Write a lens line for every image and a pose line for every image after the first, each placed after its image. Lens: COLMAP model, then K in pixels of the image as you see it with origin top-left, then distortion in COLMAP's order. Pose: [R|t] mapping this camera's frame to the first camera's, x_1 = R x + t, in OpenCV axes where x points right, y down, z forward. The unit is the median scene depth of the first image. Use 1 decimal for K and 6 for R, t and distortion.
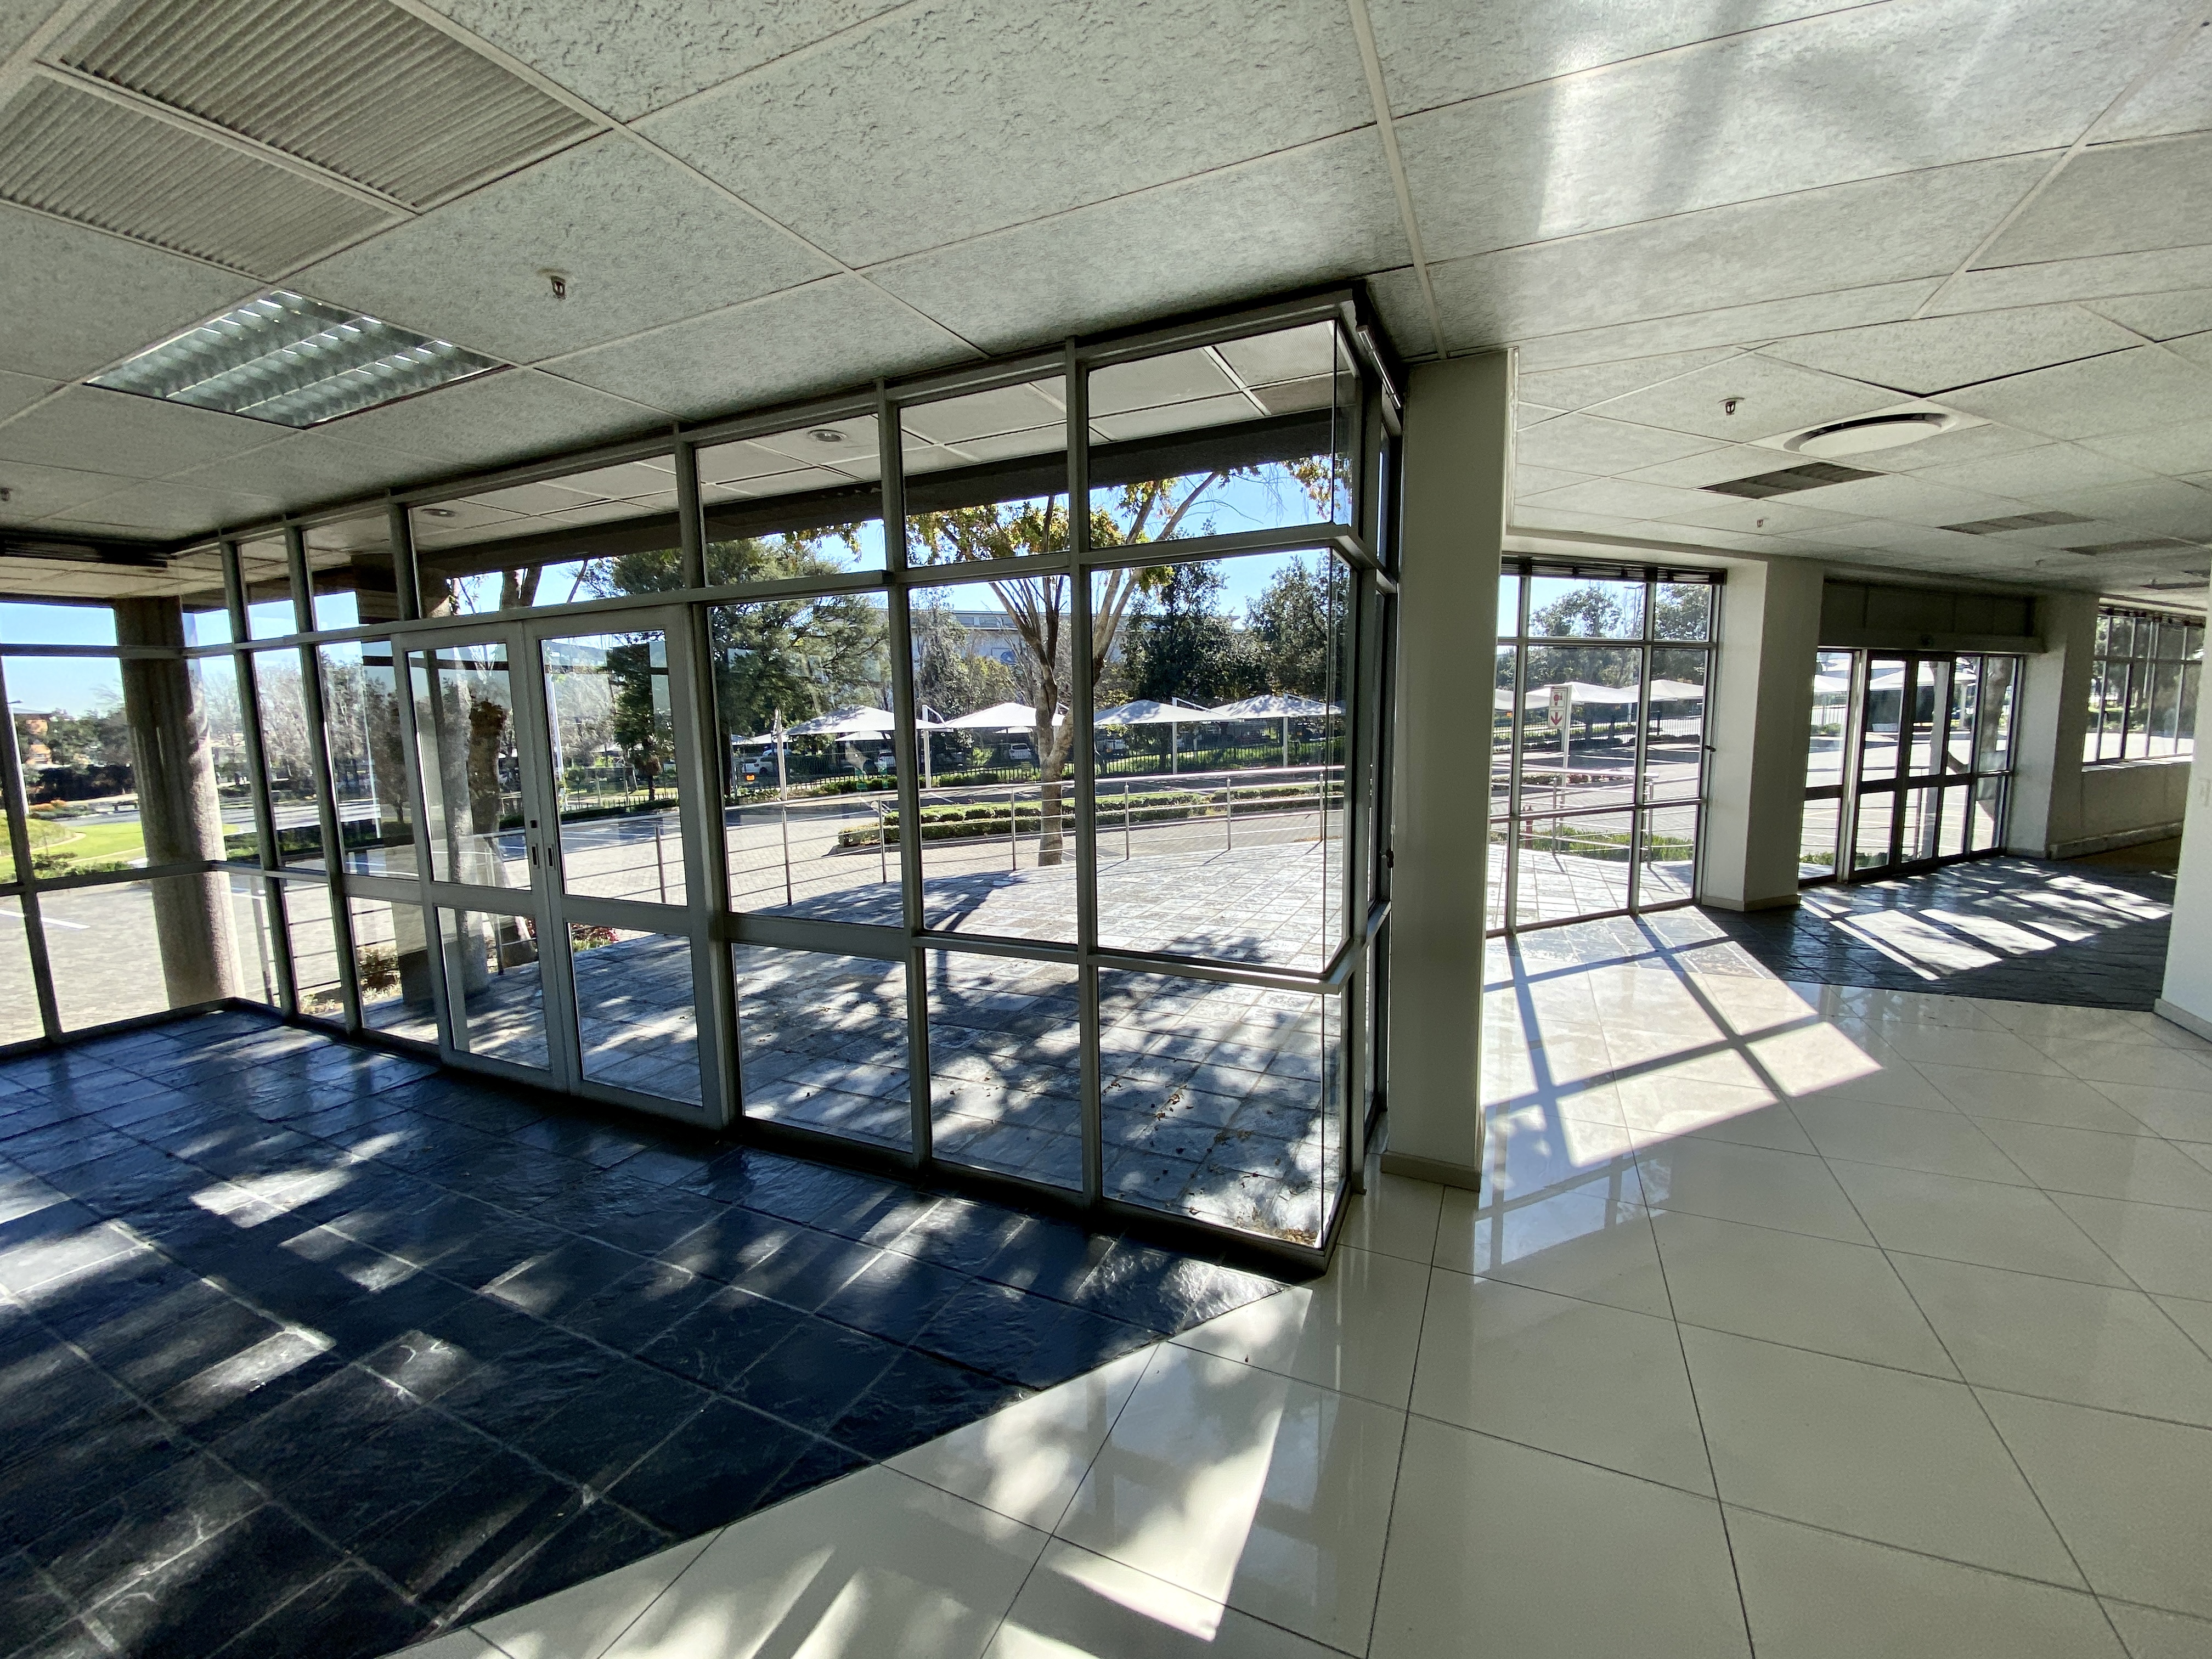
lens RADIAL K [[872.1, 0, 1069.8], [0, 872.1, 825.3], [0, 0, 1]] dist [0.024263, -0.019682]
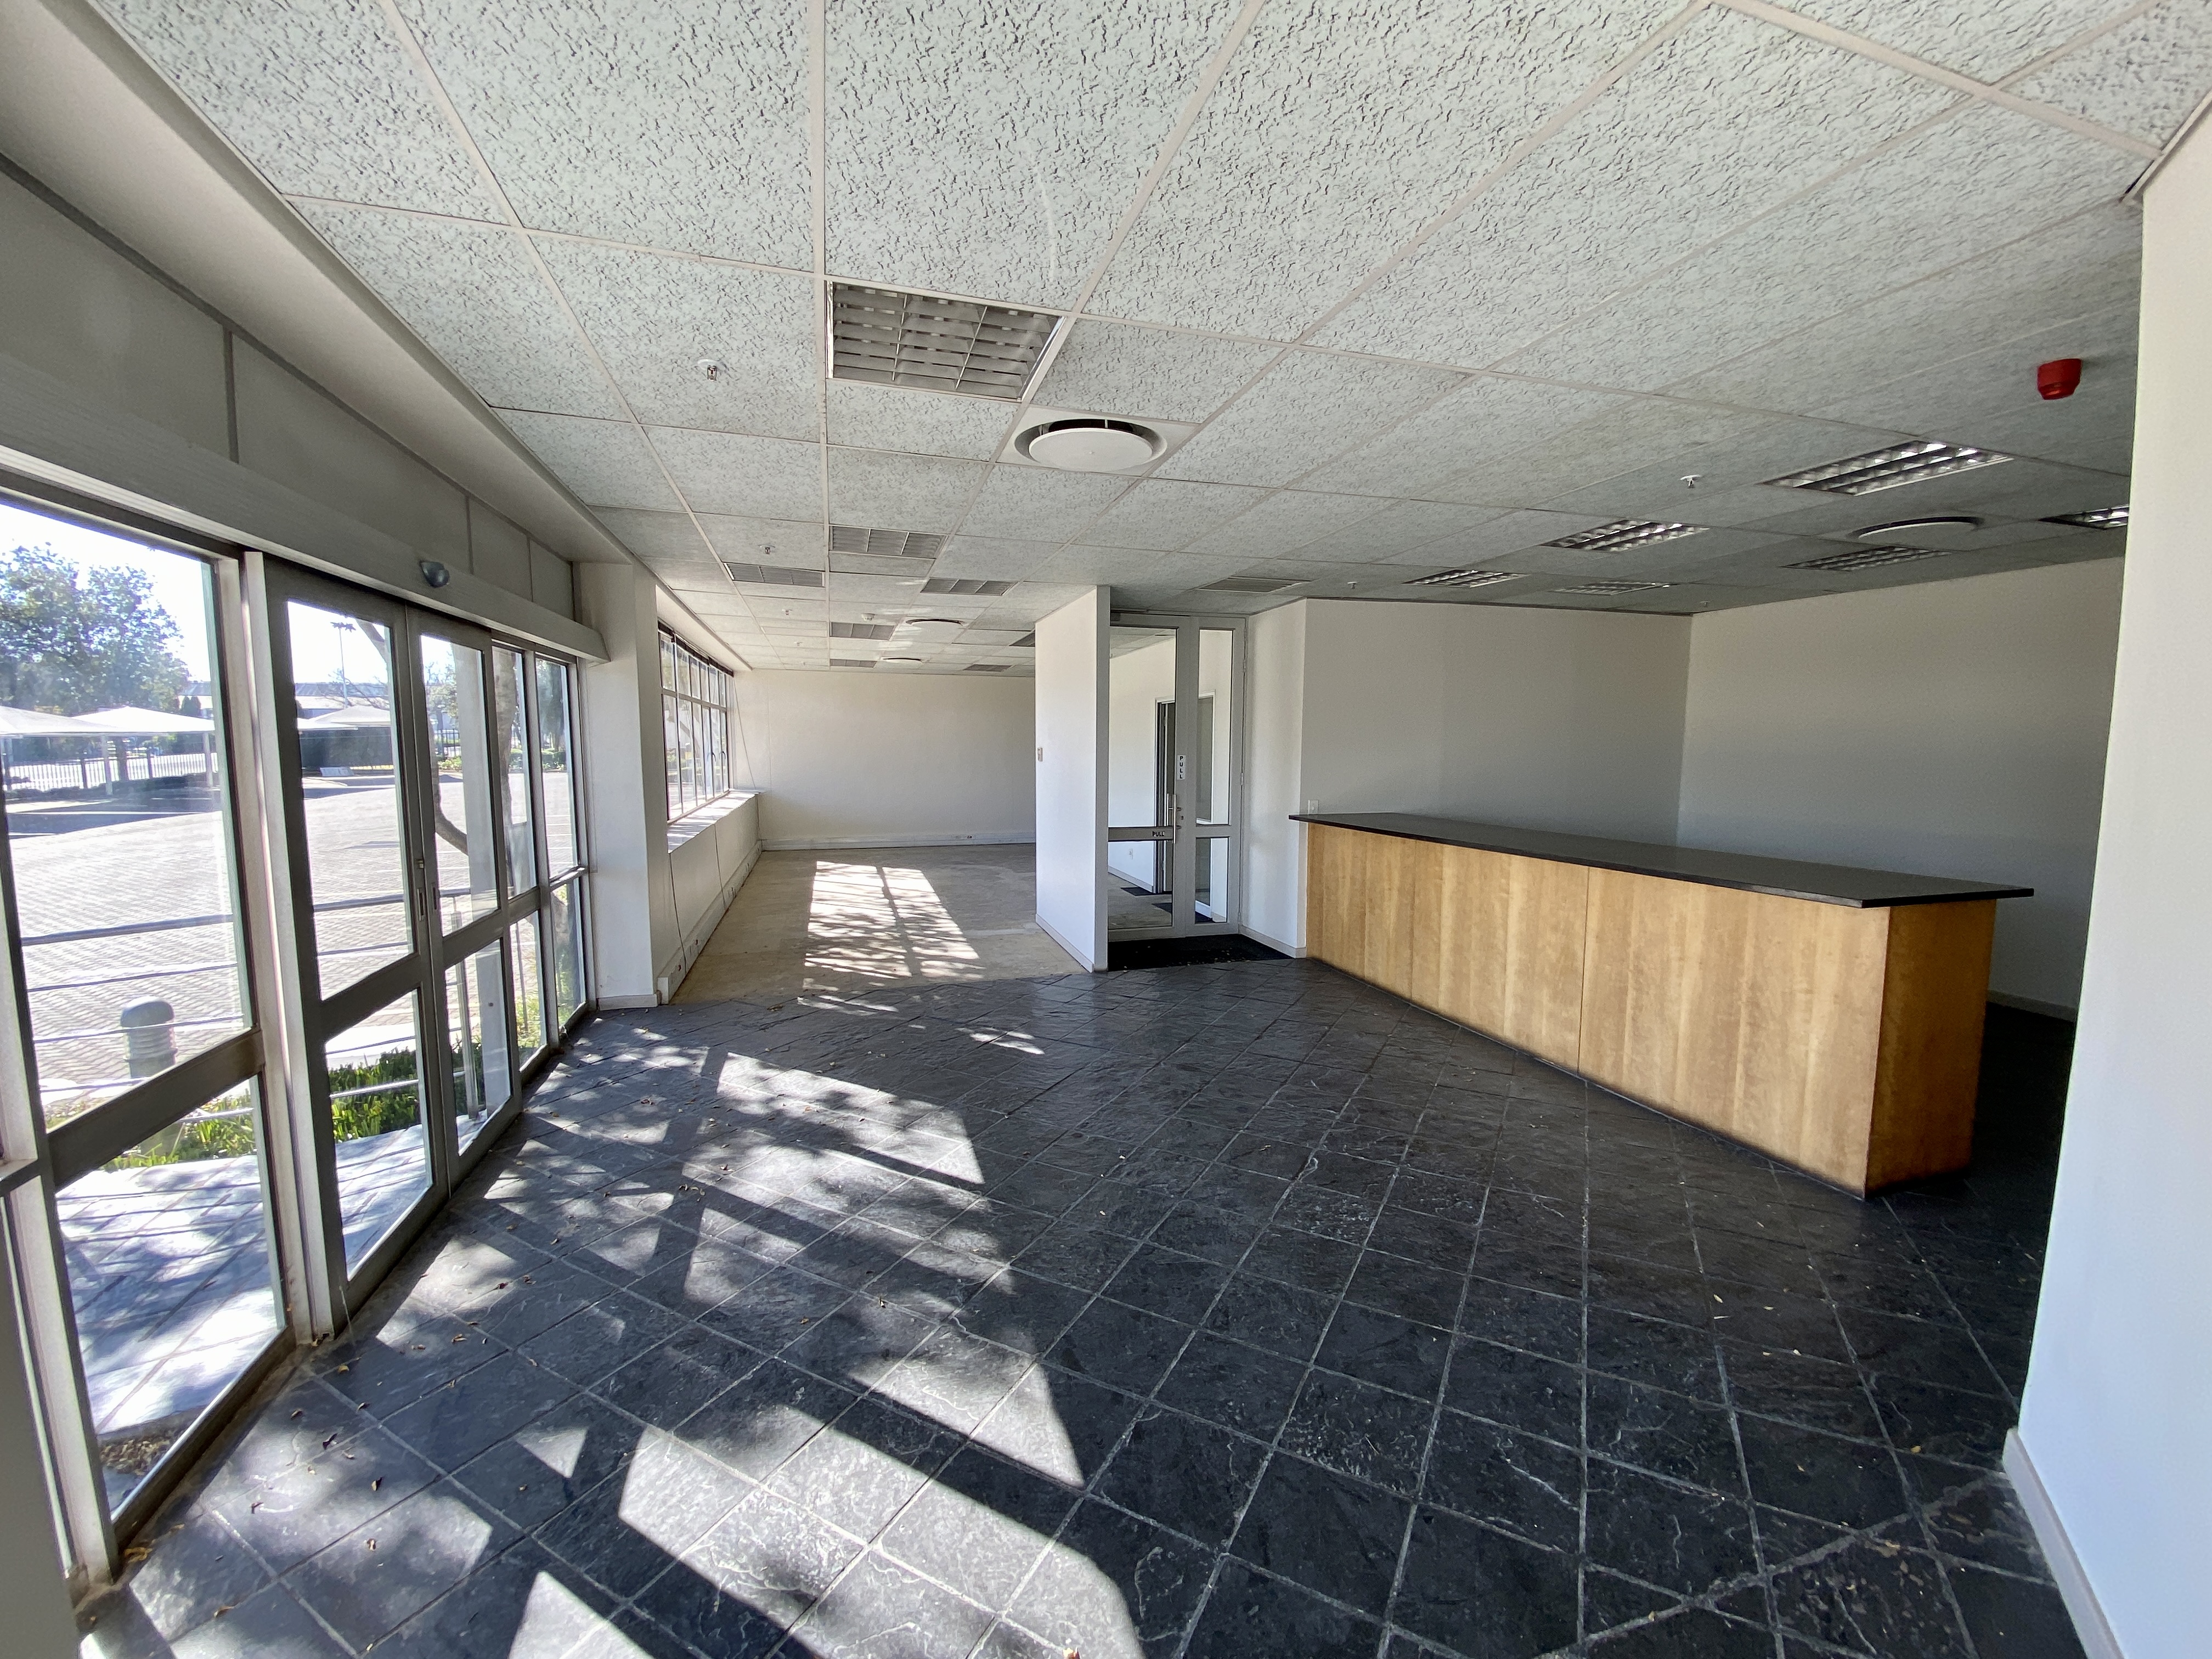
lens RADIAL K [[872.1, 0, 1069.8], [0, 872.1, 825.3], [0, 0, 1]] dist [0.024263, -0.019682]
pose [[0.133853, -0.077706, 0.987950, 0.583998], [0.121384, 0.990700, 0.061477, -0.088561], [-0.983539, 0.111692, 0.142040, 0.632974]]
